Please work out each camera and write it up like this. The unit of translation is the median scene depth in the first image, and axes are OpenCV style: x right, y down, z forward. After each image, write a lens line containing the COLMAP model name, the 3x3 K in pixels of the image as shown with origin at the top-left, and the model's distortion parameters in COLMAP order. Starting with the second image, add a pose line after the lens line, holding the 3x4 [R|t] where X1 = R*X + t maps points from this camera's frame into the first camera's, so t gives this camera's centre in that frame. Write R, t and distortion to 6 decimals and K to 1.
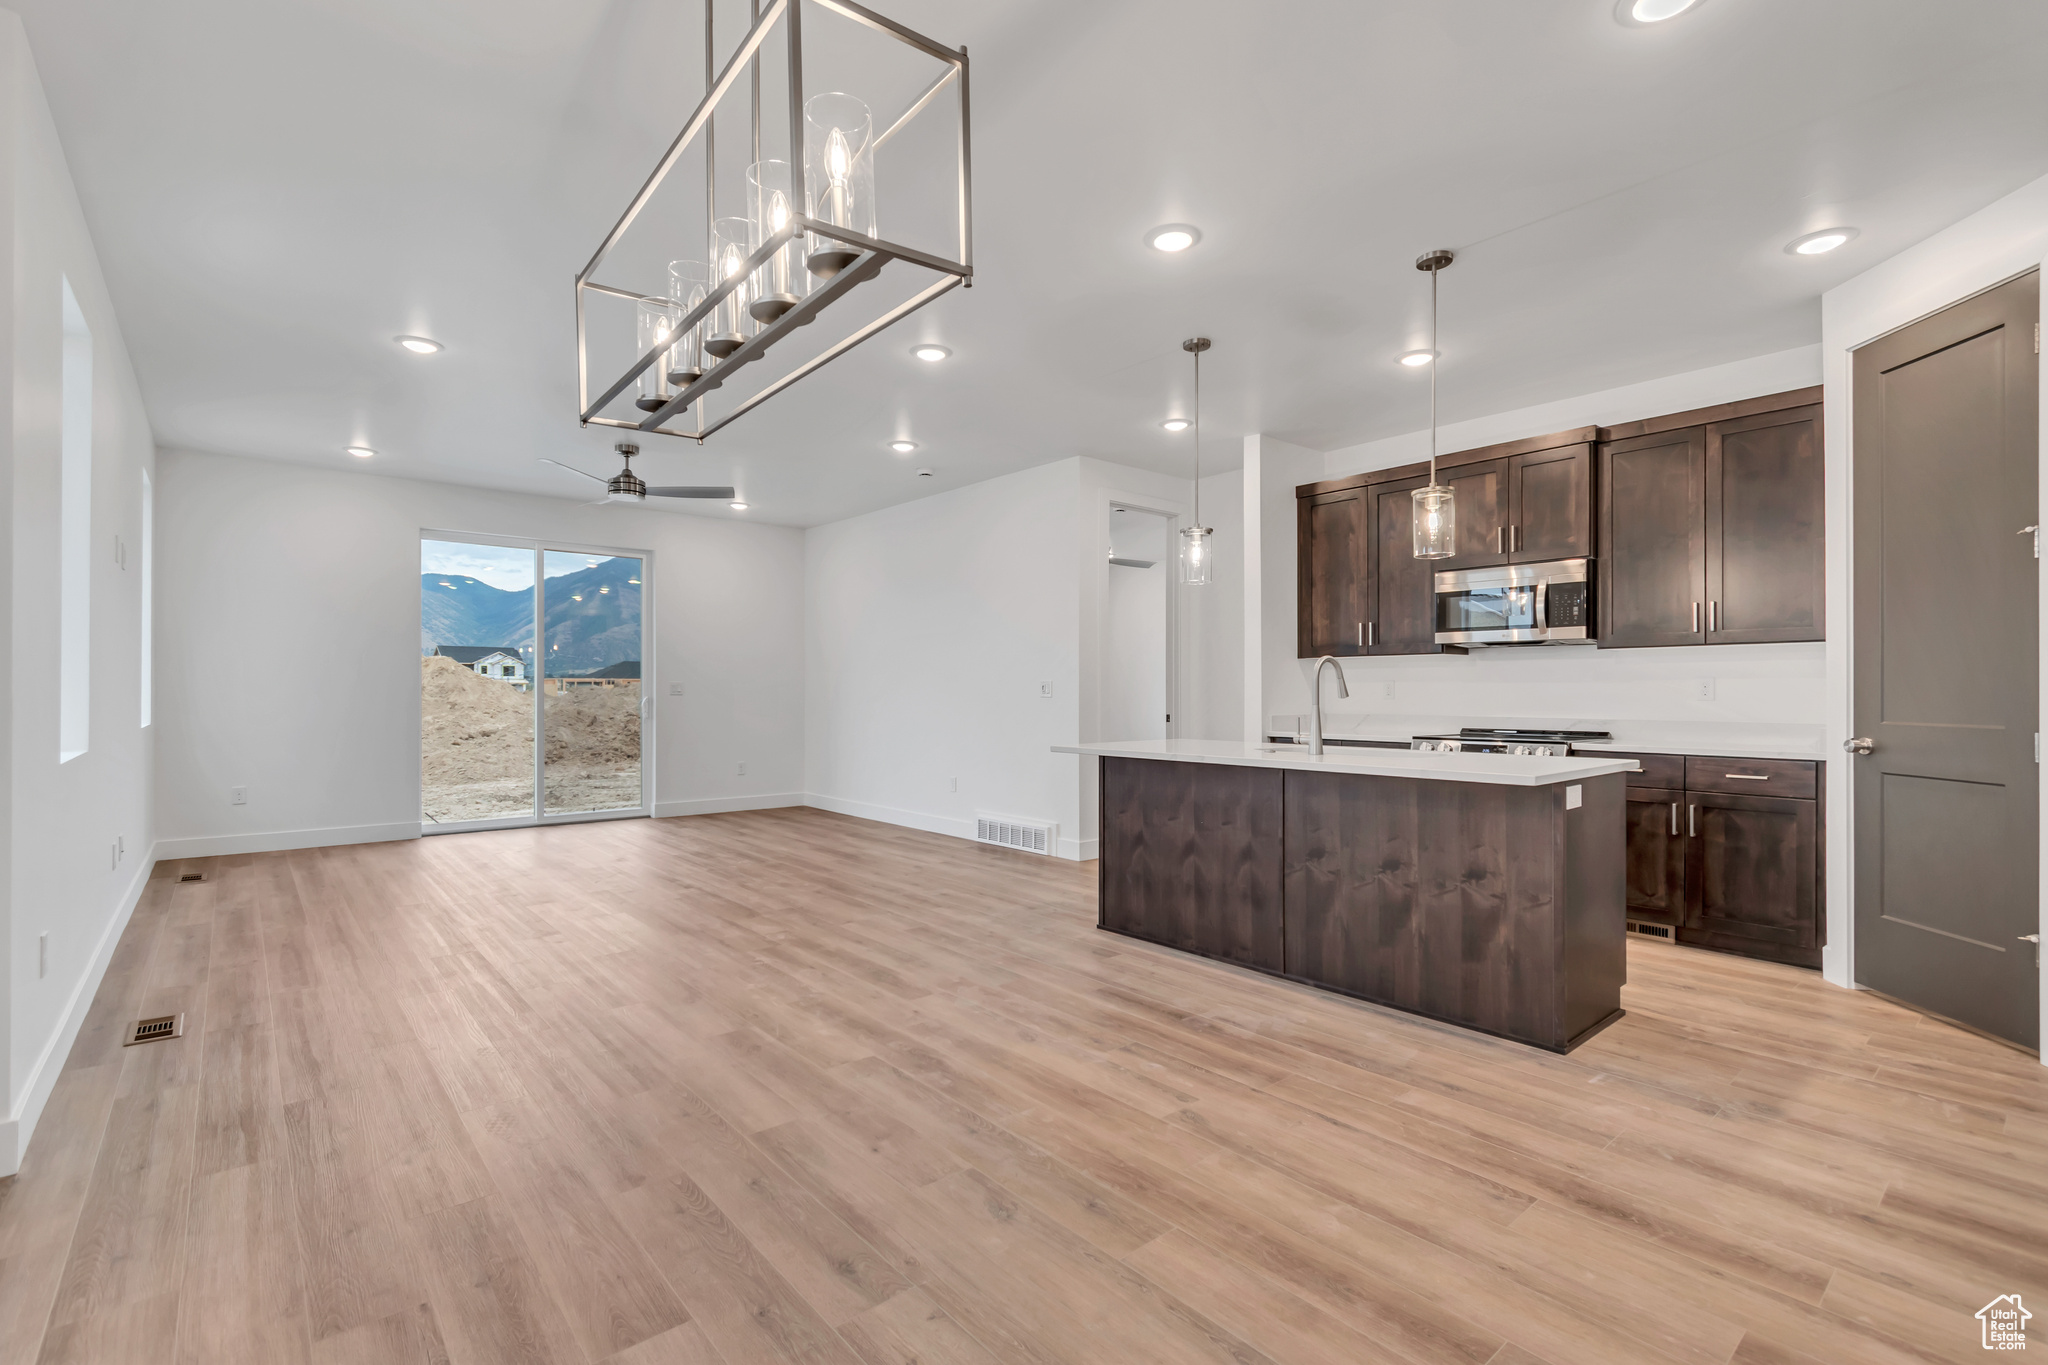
lens RADIAL K [[917.7, 0, 1013.3], [0, 917.7, 694.2], [0, 0, 1]] dist [0.006477, -0.002078]
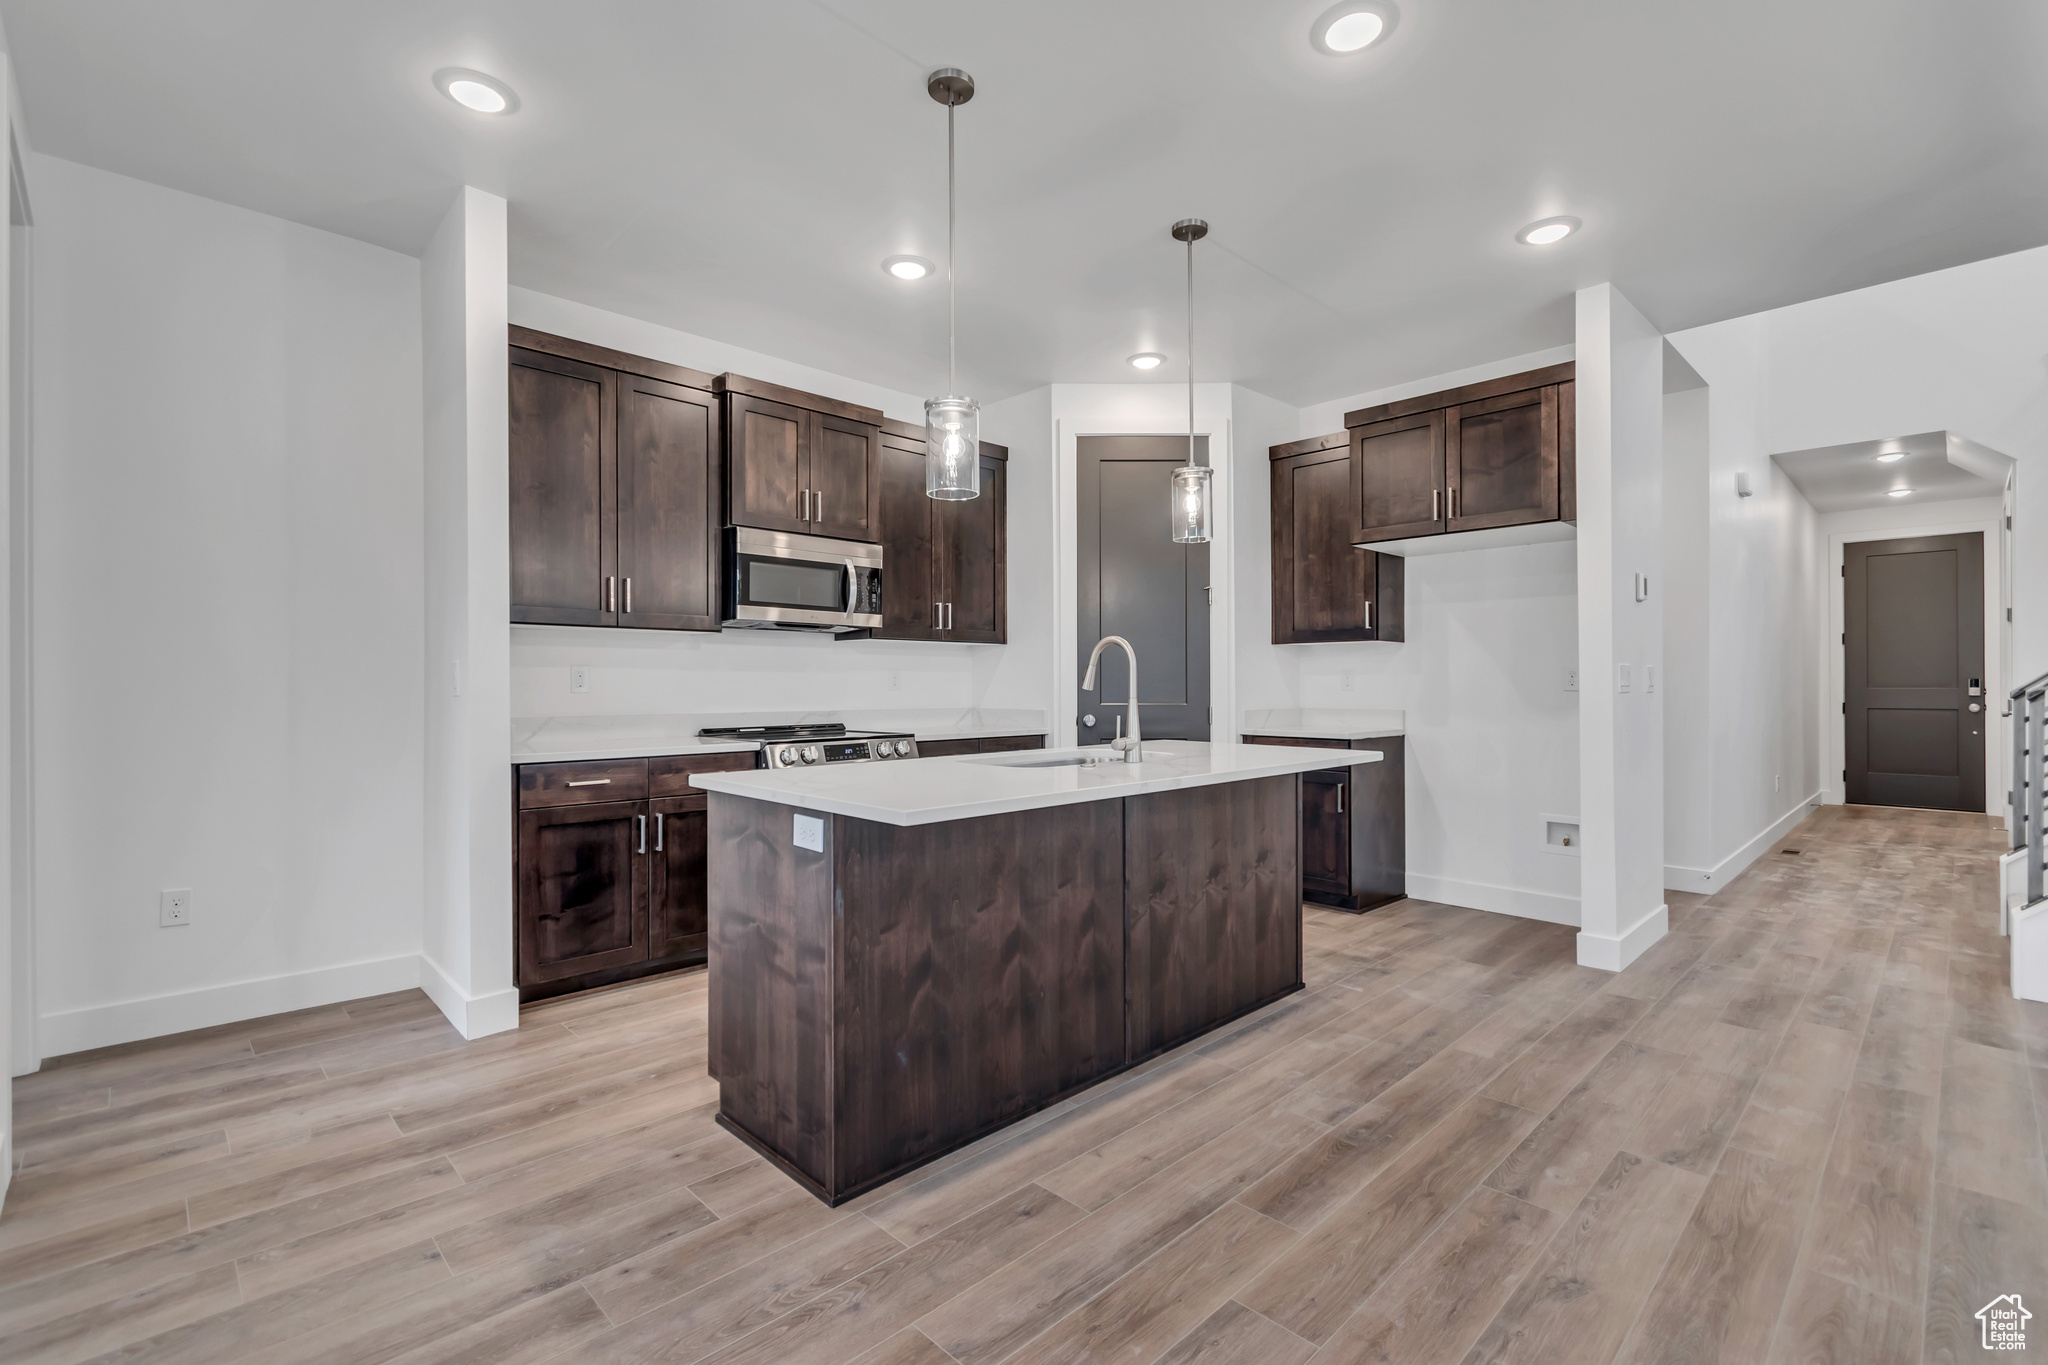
lens RADIAL K [[917.7, 0, 1017.3], [0, 917.7, 681.3], [0, 0, 1]] dist [0.006477, -0.002078]
pose [[-0.067310, 0.001536, 0.997731, -0.423277], [0.003166, 0.999994, -0.001326, -0.002102], [-0.997727, 0.003070, -0.067315, 1.097631]]
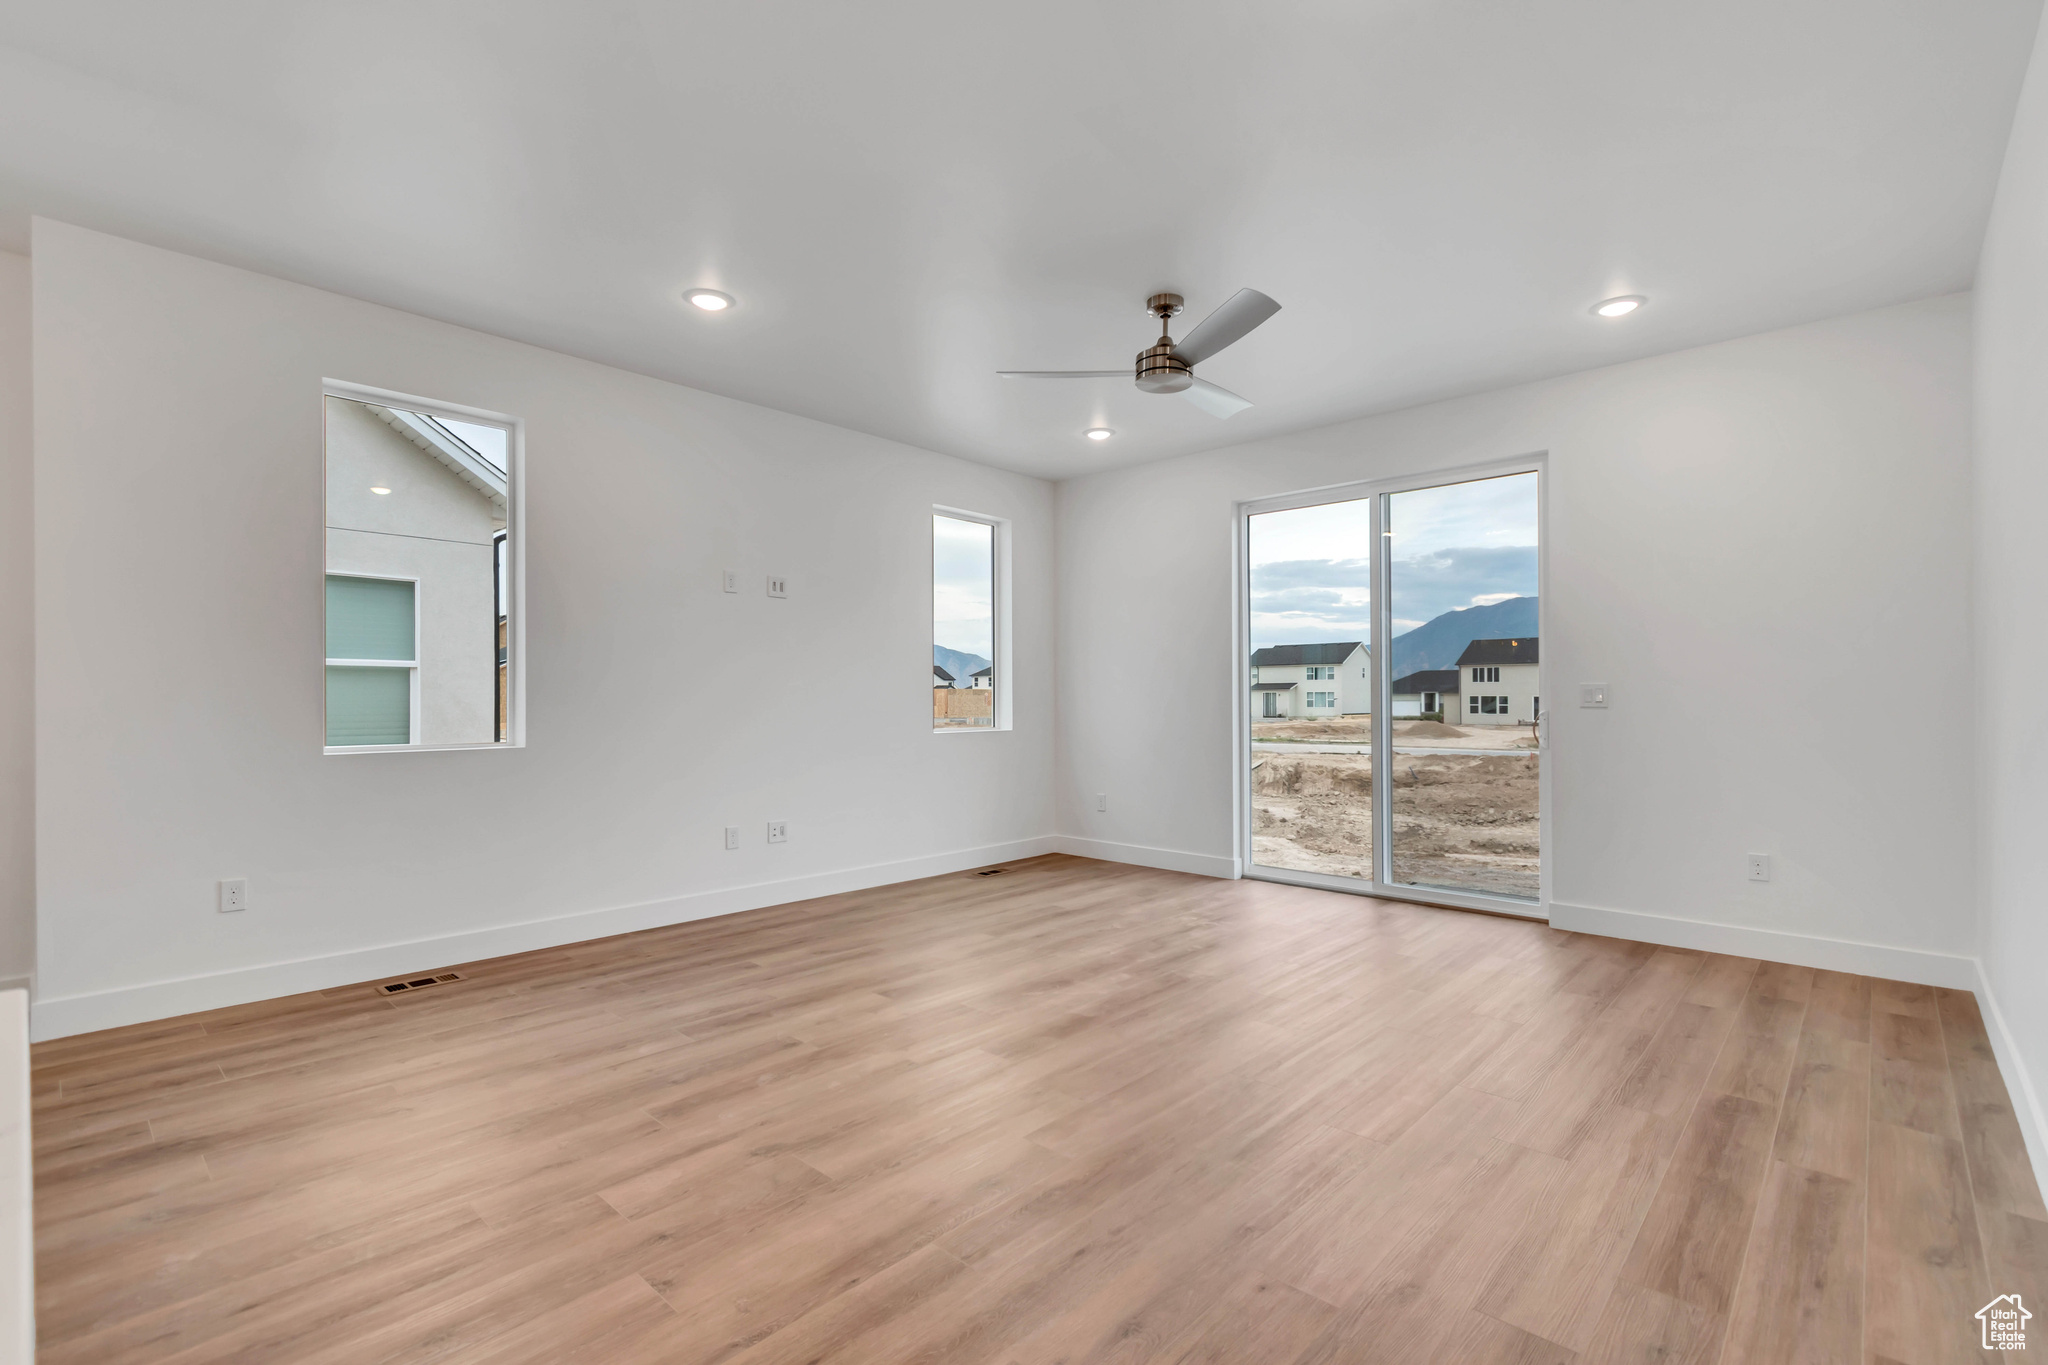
lens RADIAL K [[917.7, 0, 1020.7], [0, 917.7, 700.9], [0, 0, 1]] dist [0.006477, -0.002078]
pose [[0.122503, -0.000763, -0.992468, 0.274246], [-0.004818, 0.999987, -0.001363, -0.001389], [0.992456, 0.004948, 0.122498, 1.317831]]
